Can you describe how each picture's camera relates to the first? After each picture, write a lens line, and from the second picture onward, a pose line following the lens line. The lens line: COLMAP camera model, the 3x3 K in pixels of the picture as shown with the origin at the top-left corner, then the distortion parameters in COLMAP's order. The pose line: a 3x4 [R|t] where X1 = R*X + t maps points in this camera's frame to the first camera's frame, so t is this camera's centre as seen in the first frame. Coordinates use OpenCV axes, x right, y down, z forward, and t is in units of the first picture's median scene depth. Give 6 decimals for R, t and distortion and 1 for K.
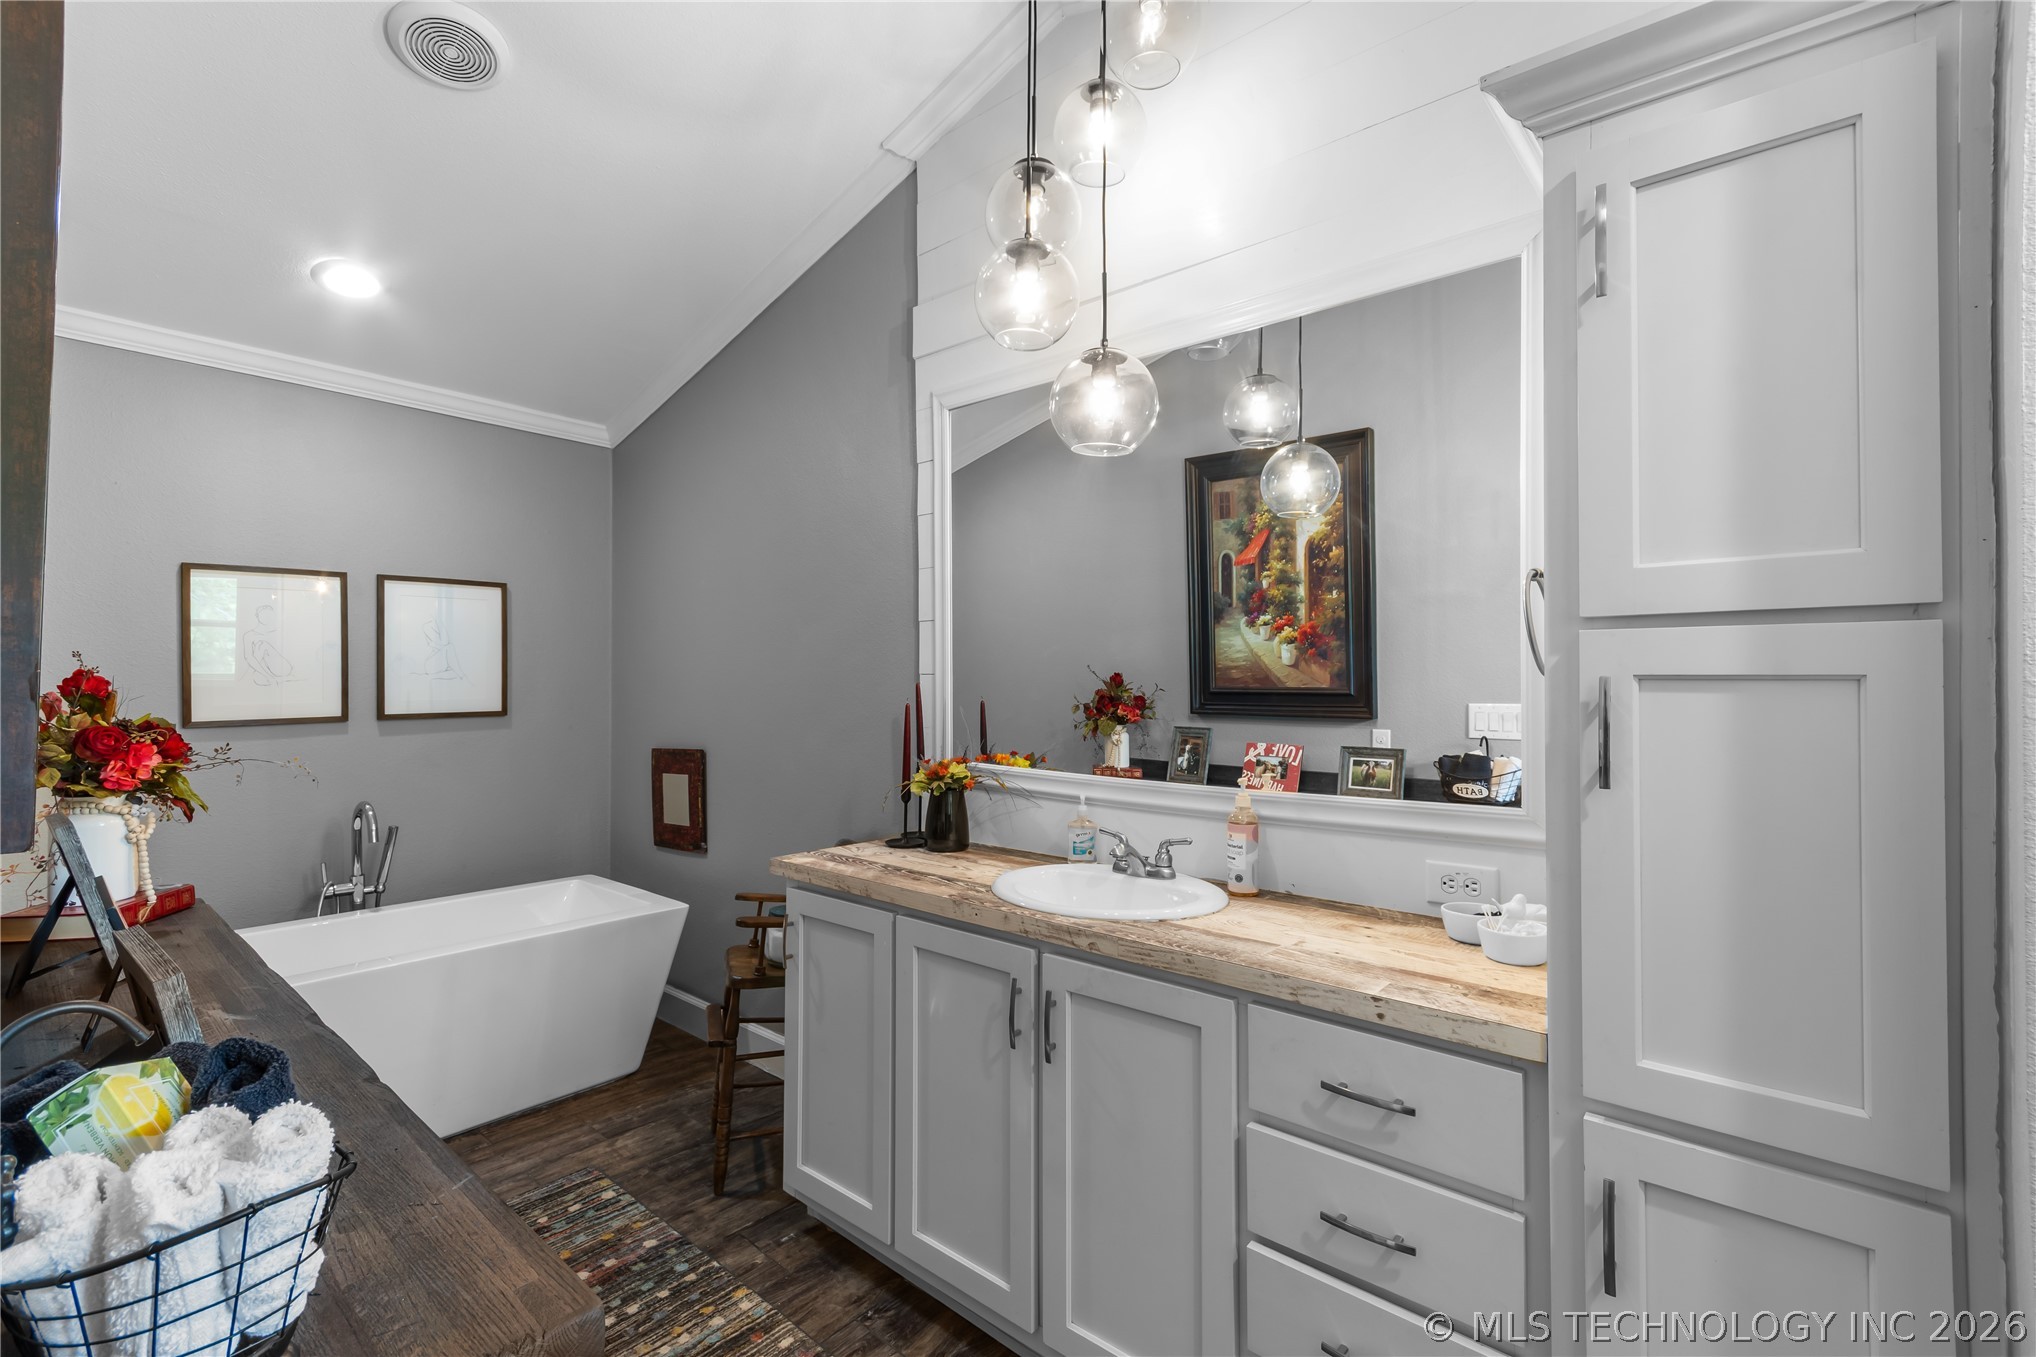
lens RADIAL K [[903.8, 0, 1035.6], [0, 903.8, 677.3], [0, 0, 1]] dist [0.002007, 0.000824]
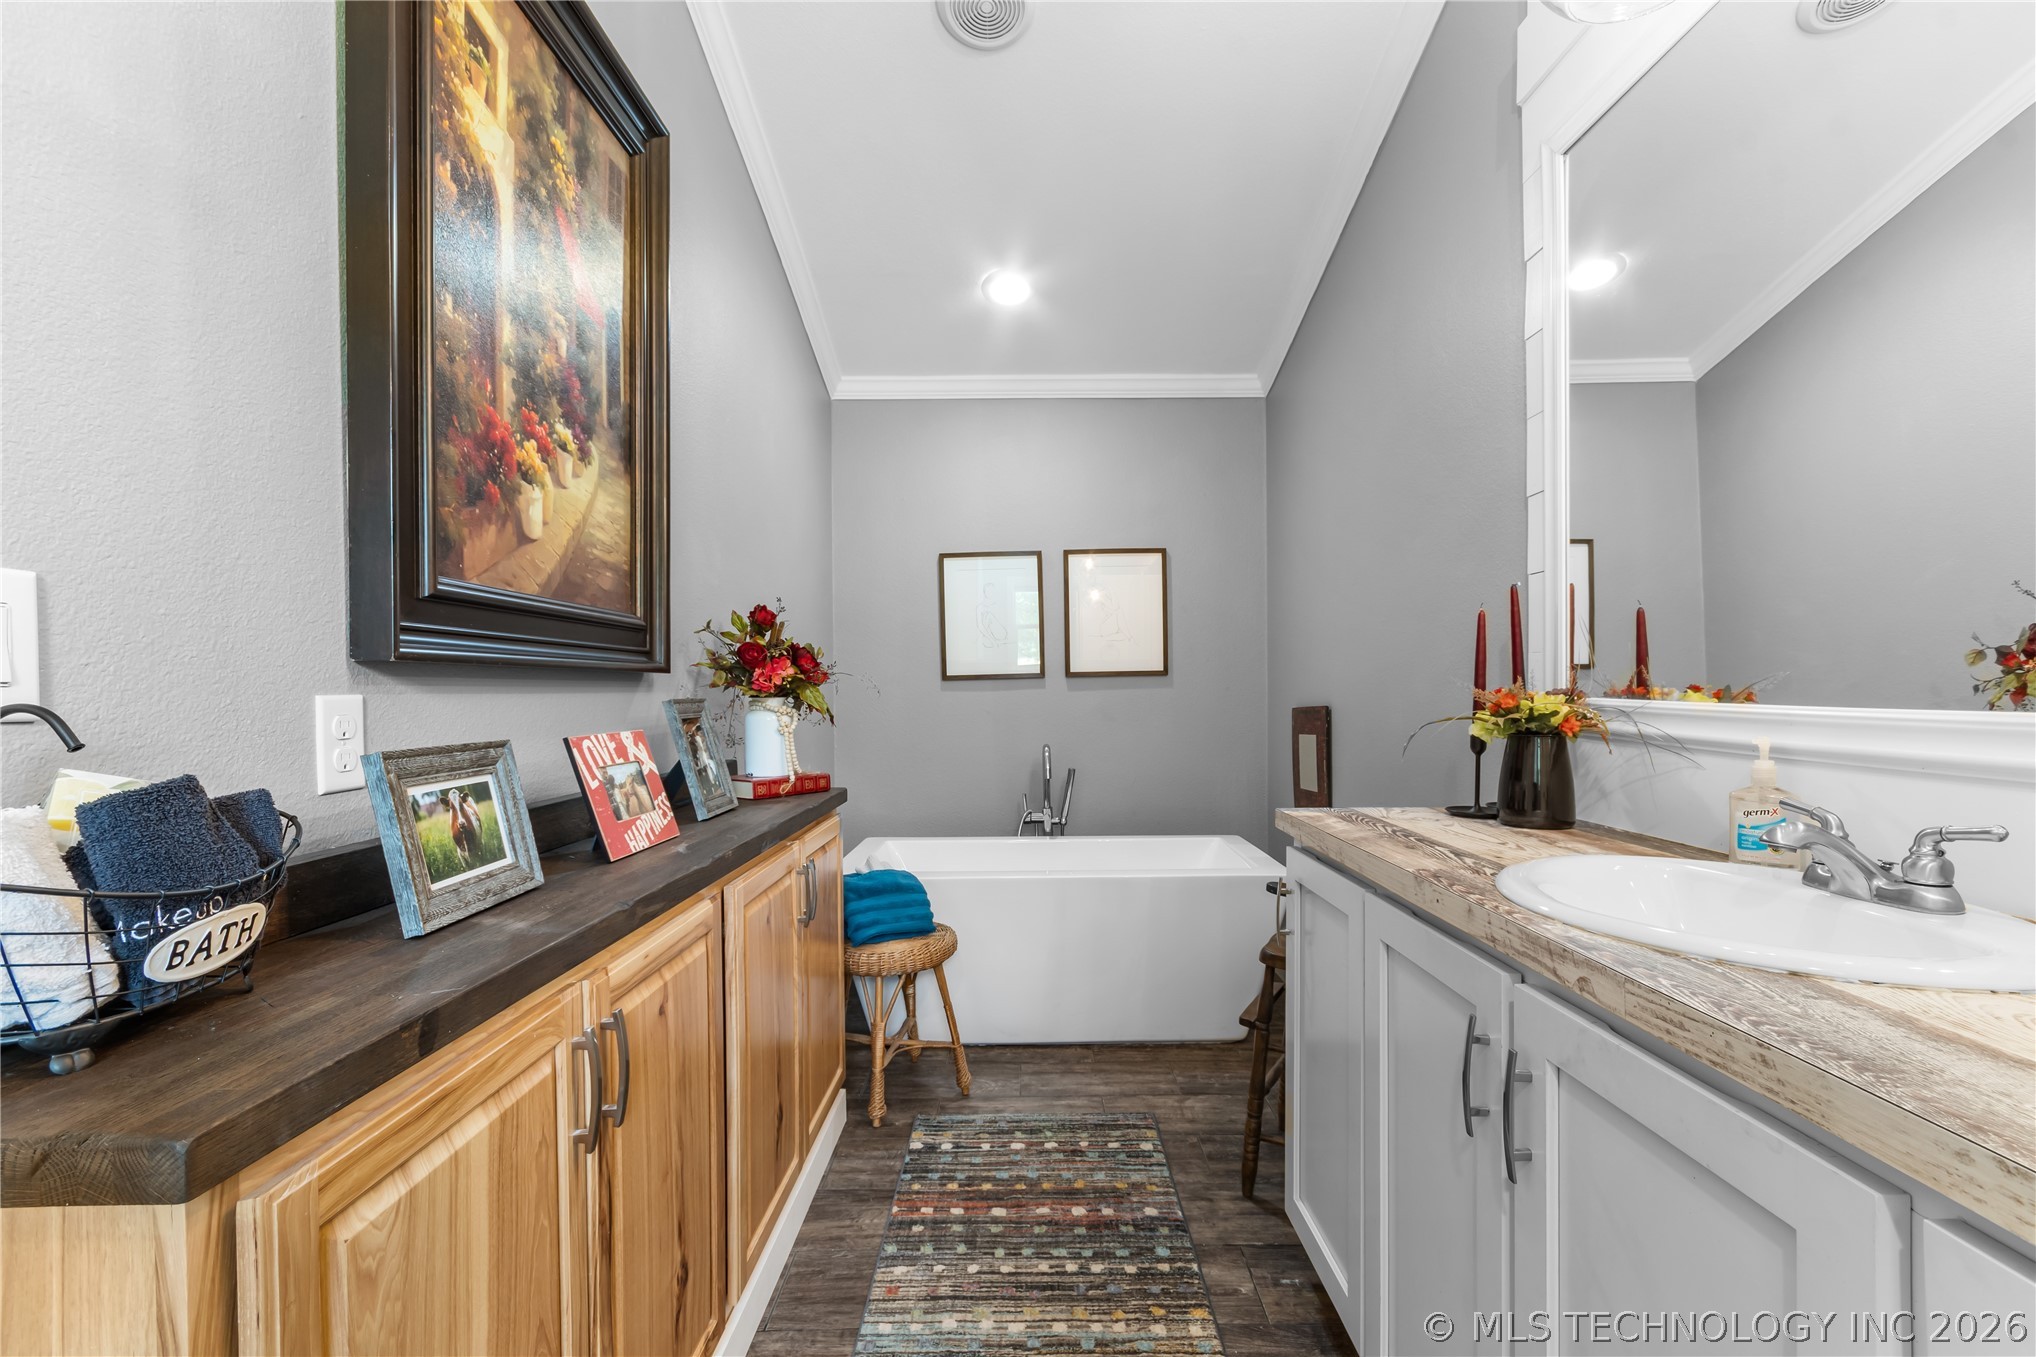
lens RADIAL K [[903.8, 0, 1003.1], [0, 903.8, 711.7], [0, 0, 1]] dist [0.002007, 0.000824]
pose [[0.648220, 0.014794, -0.761309, 0.169903], [0.013207, 0.999442, 0.030667, 0.091525], [0.761339, -0.029933, 0.647663, 0.314514]]
